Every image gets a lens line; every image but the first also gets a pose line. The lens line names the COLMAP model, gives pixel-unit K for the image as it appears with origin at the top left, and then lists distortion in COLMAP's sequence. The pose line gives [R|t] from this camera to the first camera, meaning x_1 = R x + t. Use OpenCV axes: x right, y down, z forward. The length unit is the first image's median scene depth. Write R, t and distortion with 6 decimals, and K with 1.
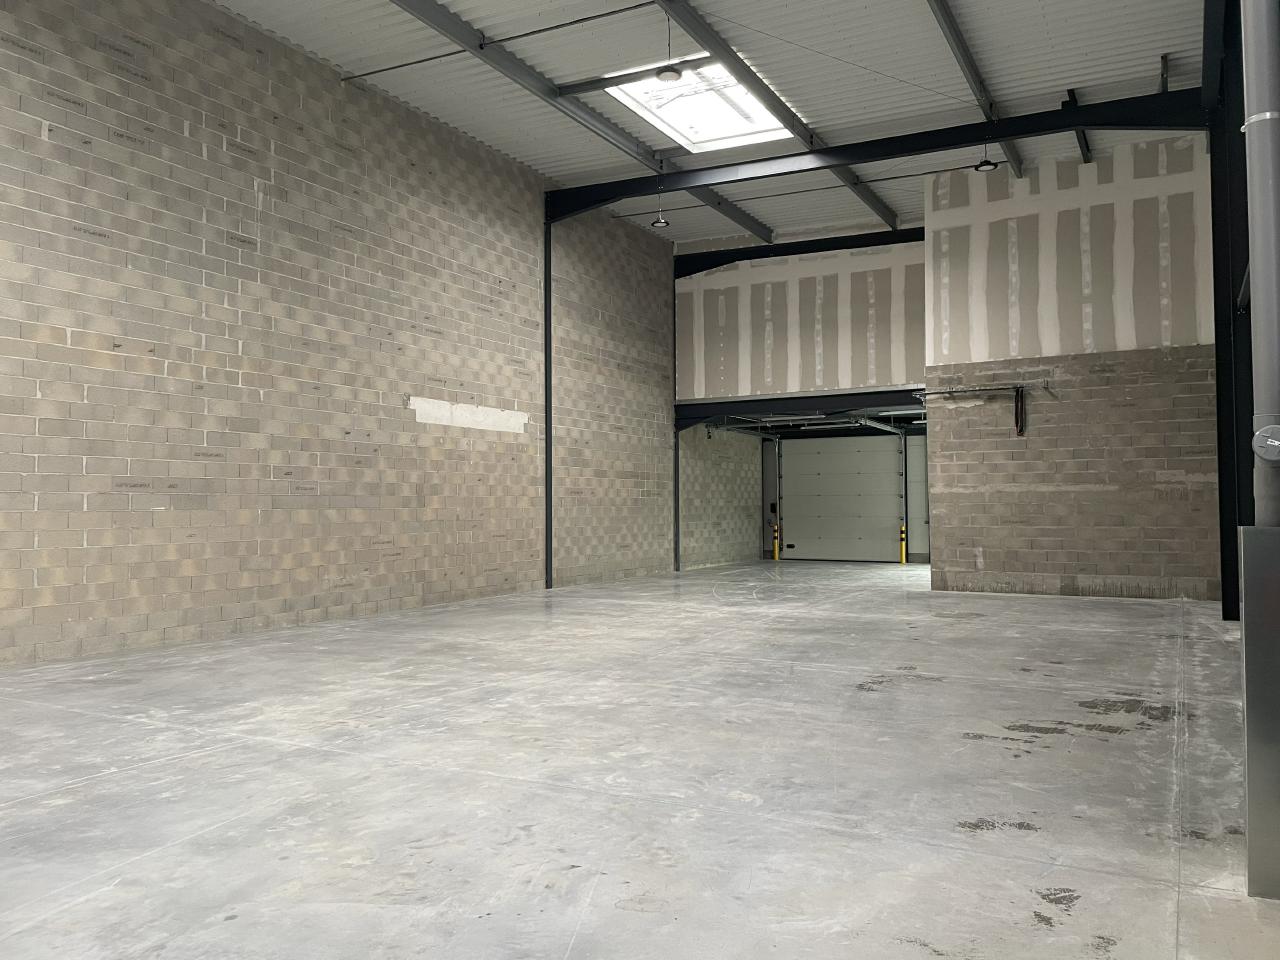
lens RADIAL K [[960.0, 0, 641.0], [0, 960.0, 475.3], [0, 0, 1]] dist [0.104126, -0.136225]
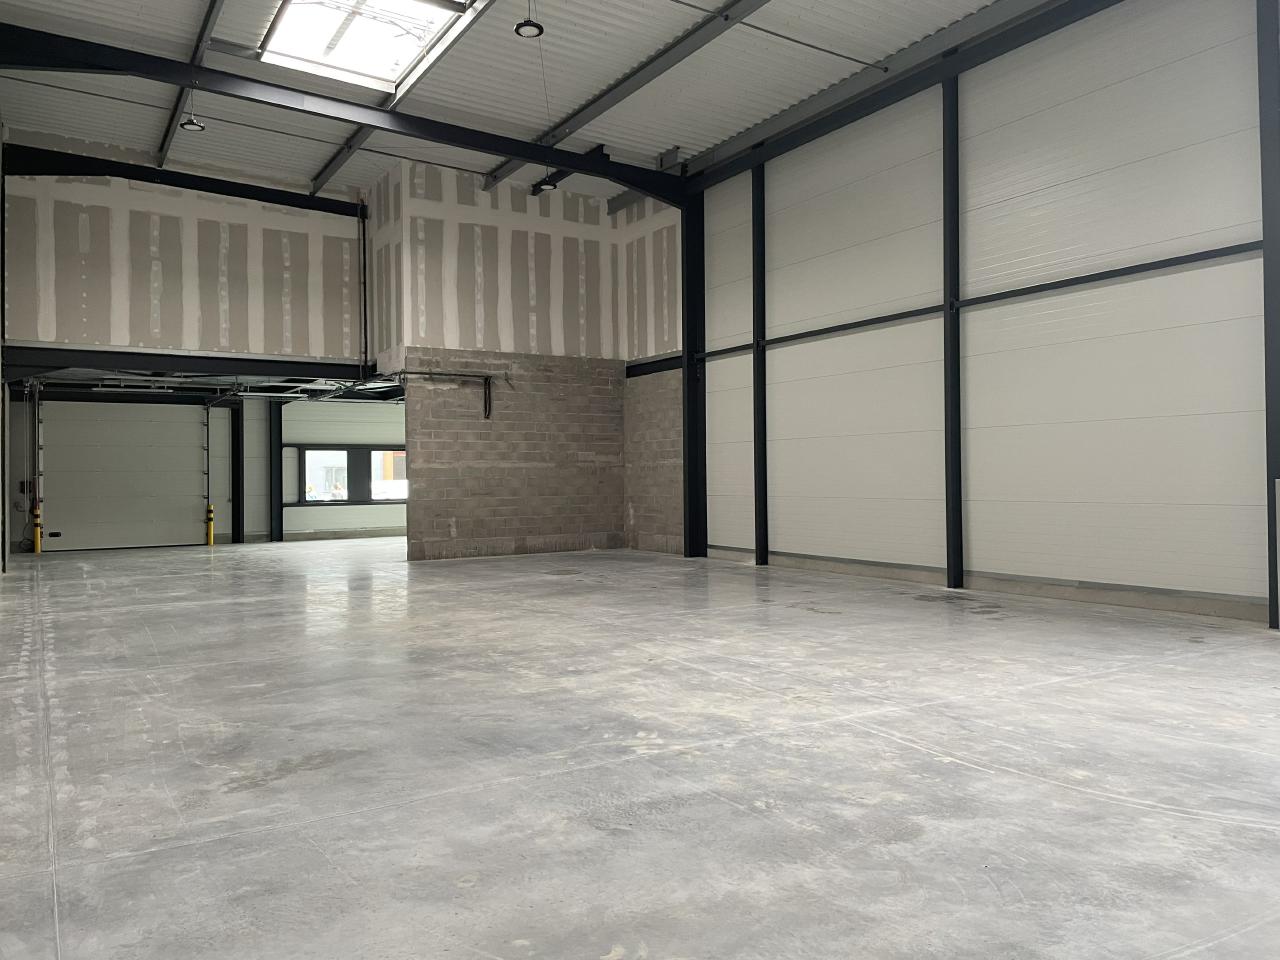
lens RADIAL K [[960.0, 0, 635.7], [0, 960.0, 480.4], [0, 0, 1]] dist [0.110678, -0.137230]
pose [[0.501065, -0.001063, 0.865409, -0.497014], [-0.019513, 0.999731, 0.012526, 0.014082], [-0.865190, -0.023163, 0.500909, 0.274508]]
